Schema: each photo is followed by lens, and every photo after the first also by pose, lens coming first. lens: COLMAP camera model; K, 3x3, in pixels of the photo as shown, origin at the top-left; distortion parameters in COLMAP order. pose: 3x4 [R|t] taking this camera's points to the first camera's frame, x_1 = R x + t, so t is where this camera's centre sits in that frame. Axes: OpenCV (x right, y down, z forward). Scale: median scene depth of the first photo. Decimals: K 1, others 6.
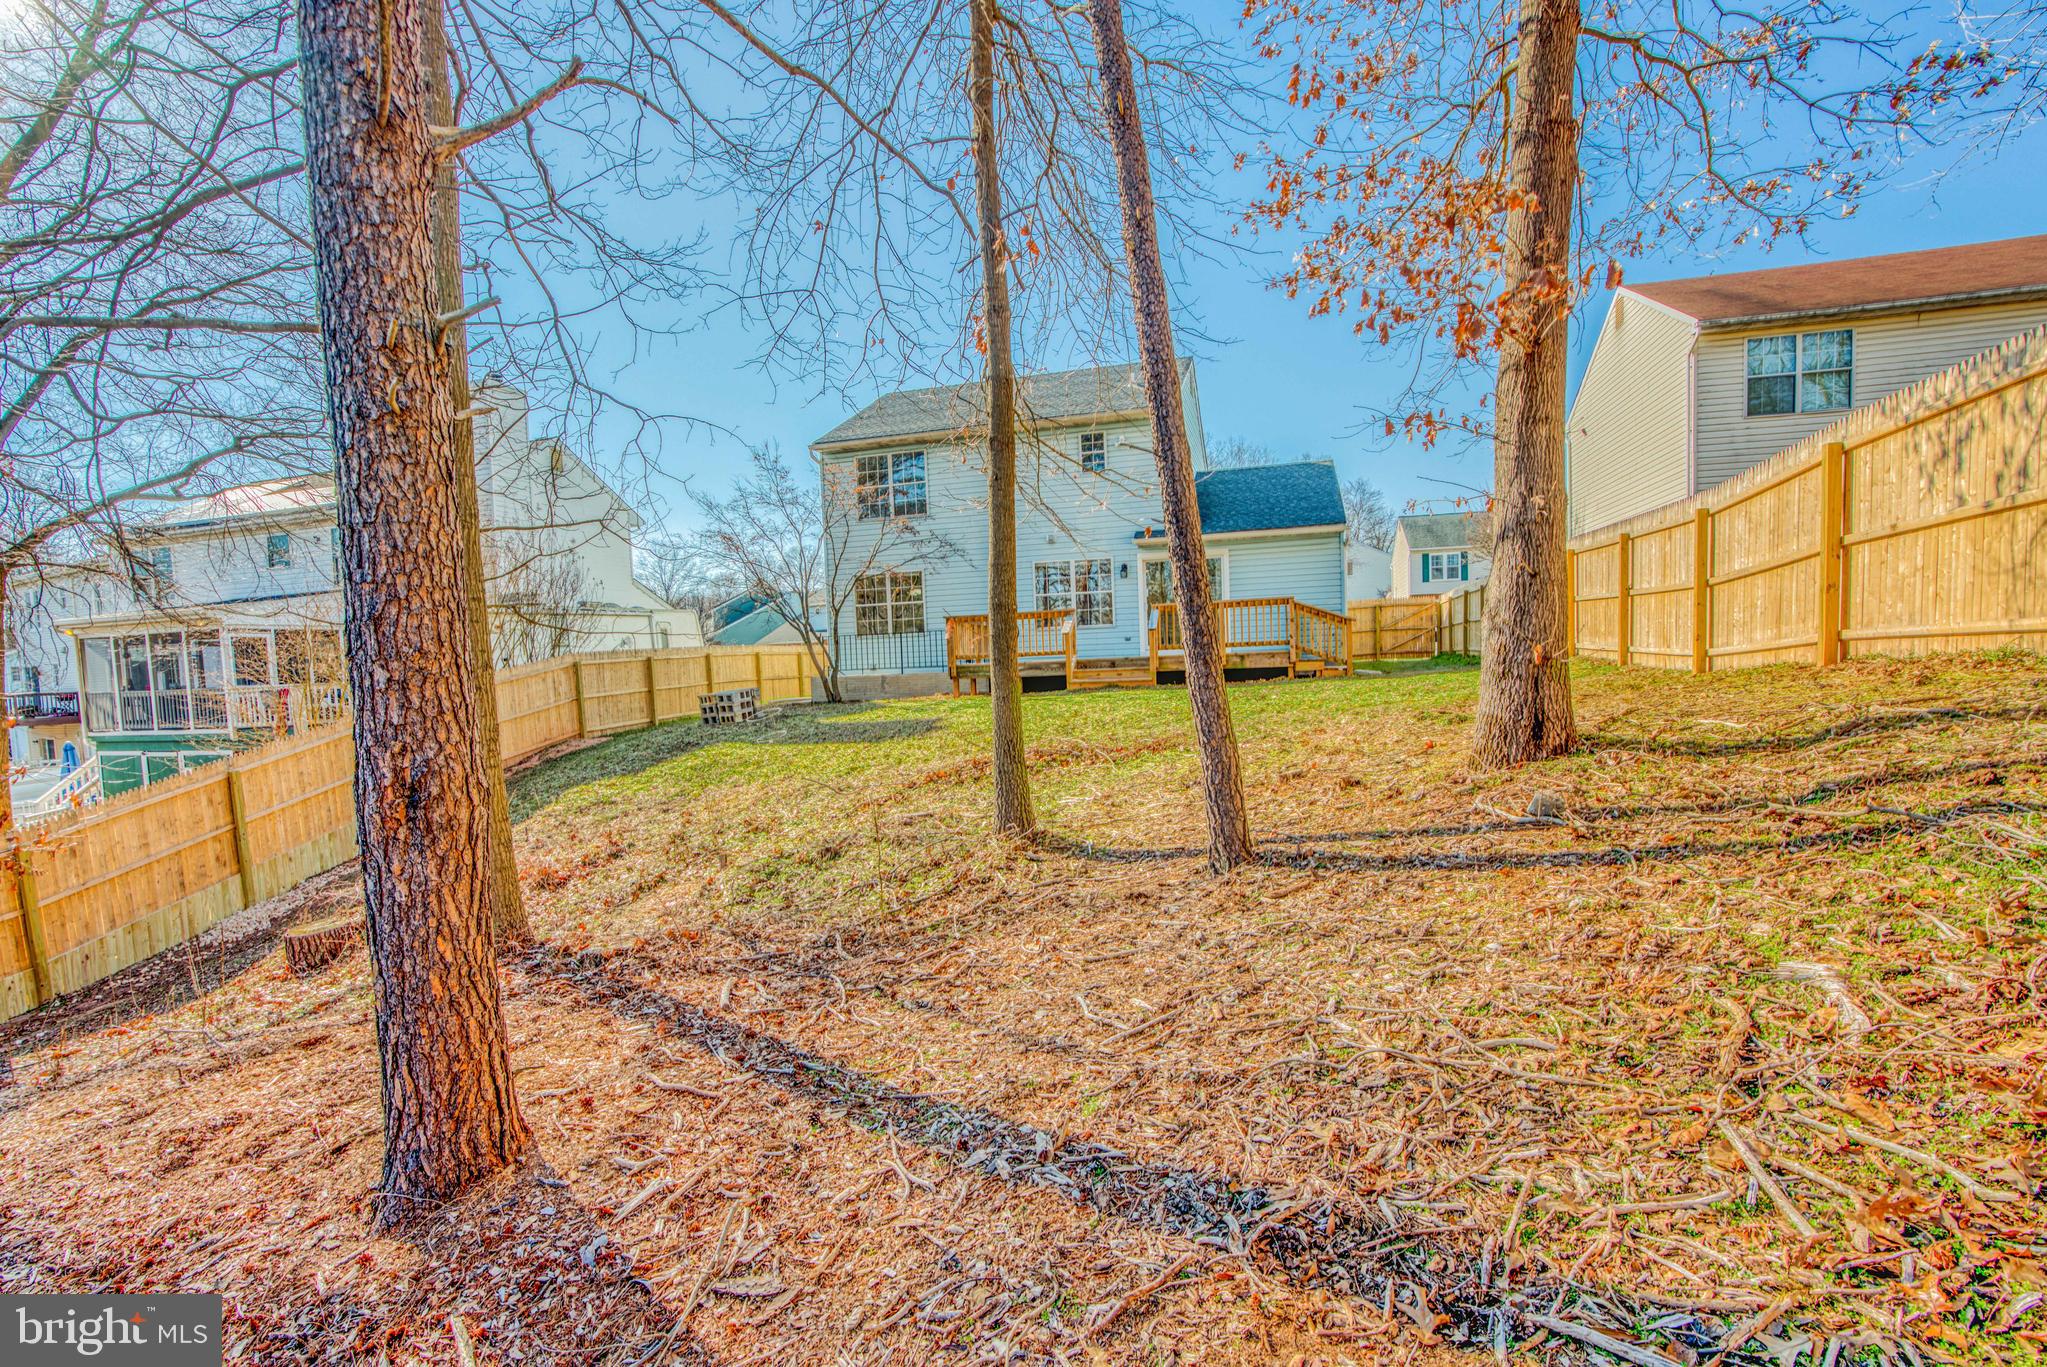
lens RADIAL K [[965.3, 0, 1020.9], [0, 965.3, 683.9], [0, 0, 1]] dist [-0.058289, 0.022357]
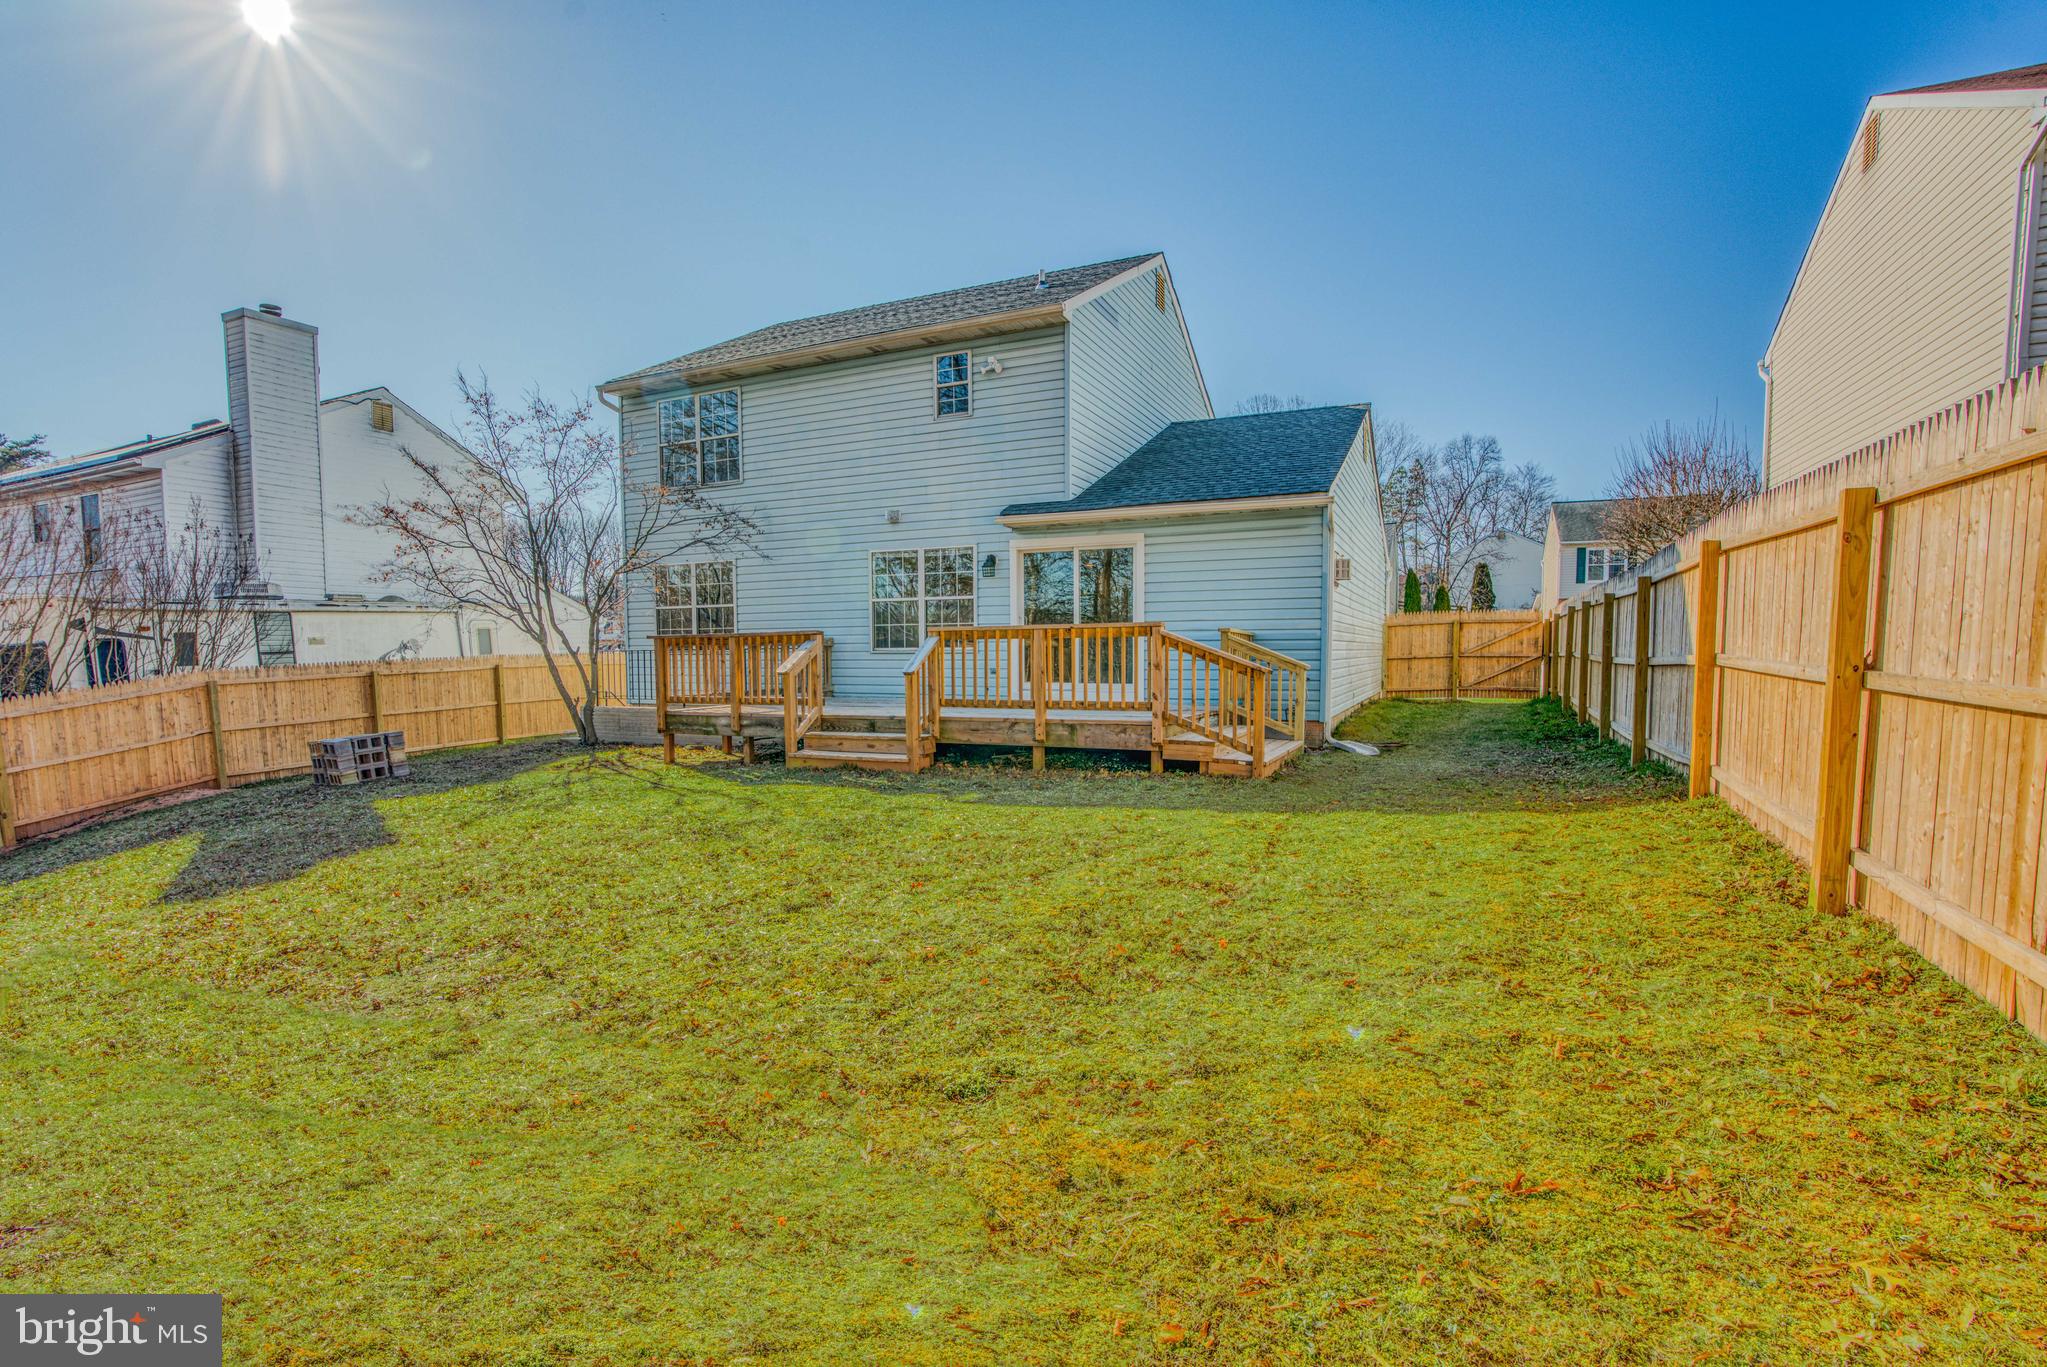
lens RADIAL K [[965.3, 0, 1012.8], [0, 965.3, 688.0], [0, 0, 1]] dist [-0.058289, 0.022357]
pose [[0.986131, 0.037843, -0.161598, 0.242726], [-0.034948, 0.999174, 0.020723, -0.051980], [0.162249, -0.014788, 0.986639, 0.379733]]
